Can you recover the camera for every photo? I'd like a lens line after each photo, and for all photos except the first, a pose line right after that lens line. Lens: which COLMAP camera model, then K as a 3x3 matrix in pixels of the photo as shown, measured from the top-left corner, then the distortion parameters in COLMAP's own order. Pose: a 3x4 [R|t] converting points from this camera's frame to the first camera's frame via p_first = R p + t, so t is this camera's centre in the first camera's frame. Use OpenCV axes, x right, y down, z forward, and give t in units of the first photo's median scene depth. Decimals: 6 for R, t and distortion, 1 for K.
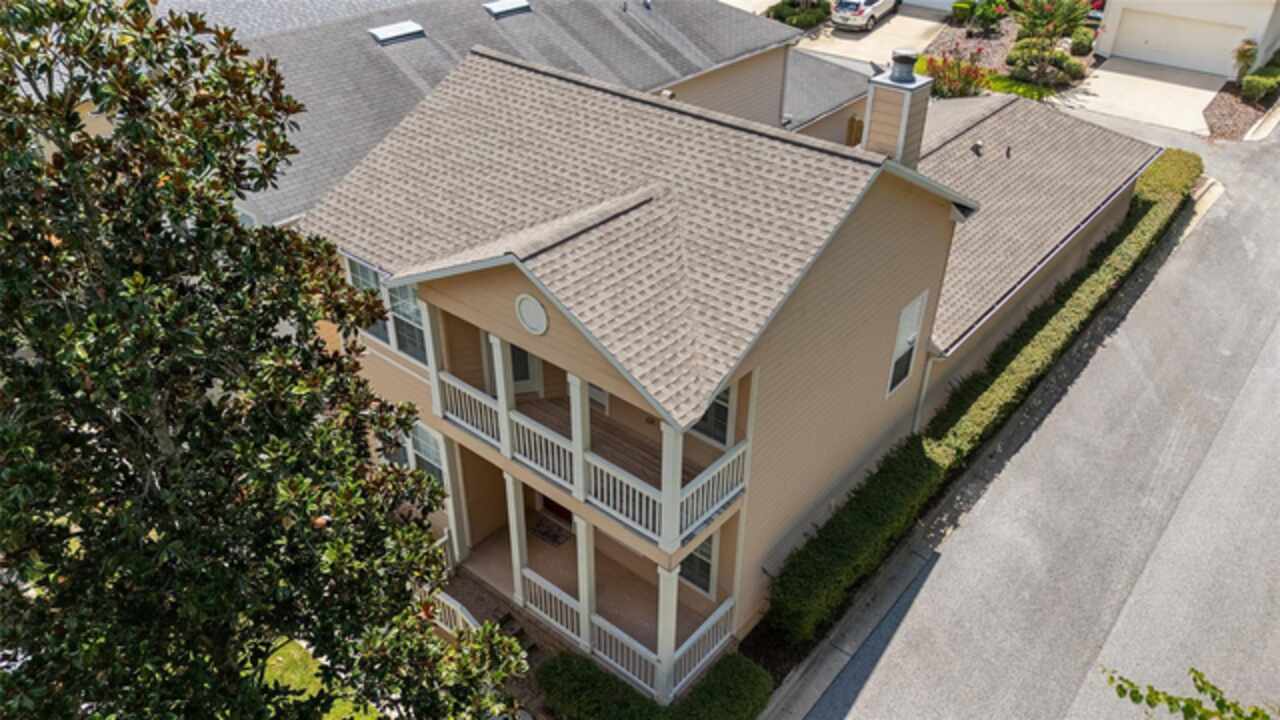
lens RADIAL K [[938.0, 0, 635.6], [0, 938.0, 361.7], [0, 0, 1]] dist [0.019716, -0.017666]
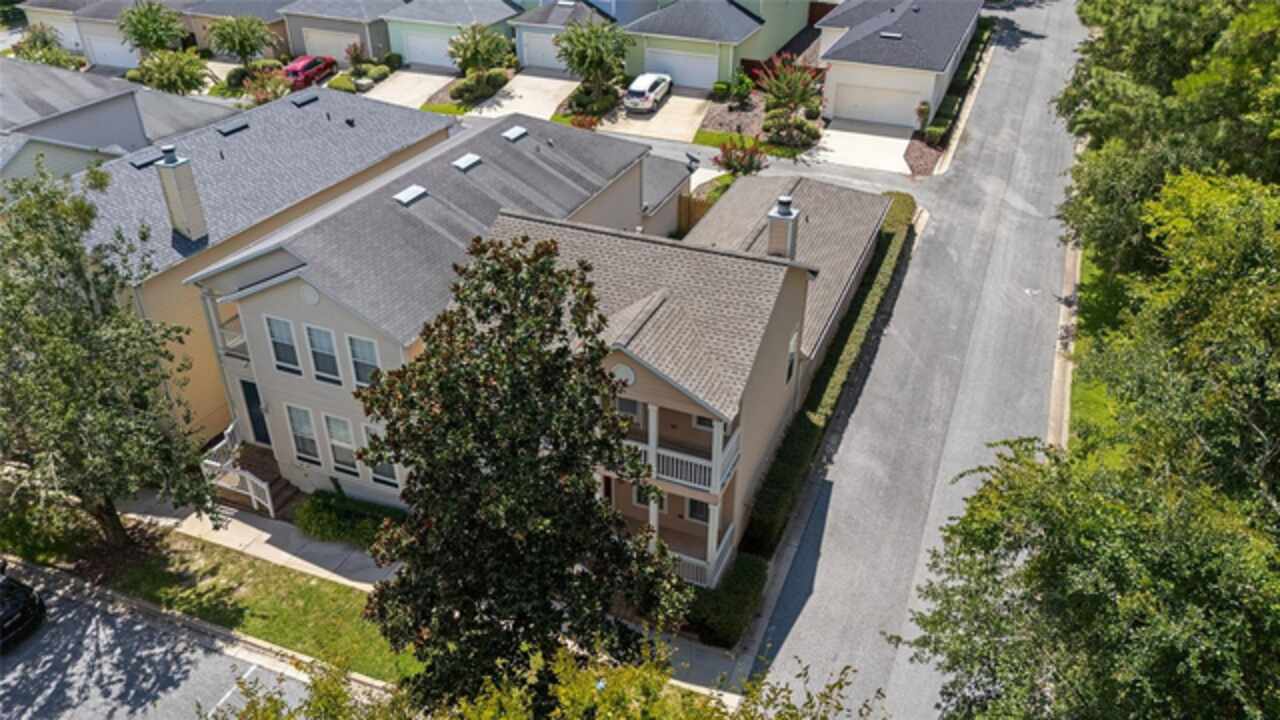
lens RADIAL K [[938.0, 0, 643.1], [0, 938.0, 355.5], [0, 0, 1]] dist [0.019716, -0.017666]
pose [[0.953603, -0.158462, 0.255989, -0.218854], [0.167512, 0.985773, -0.013799, -0.023538], [-0.250160, 0.056040, 0.966581, -0.300826]]
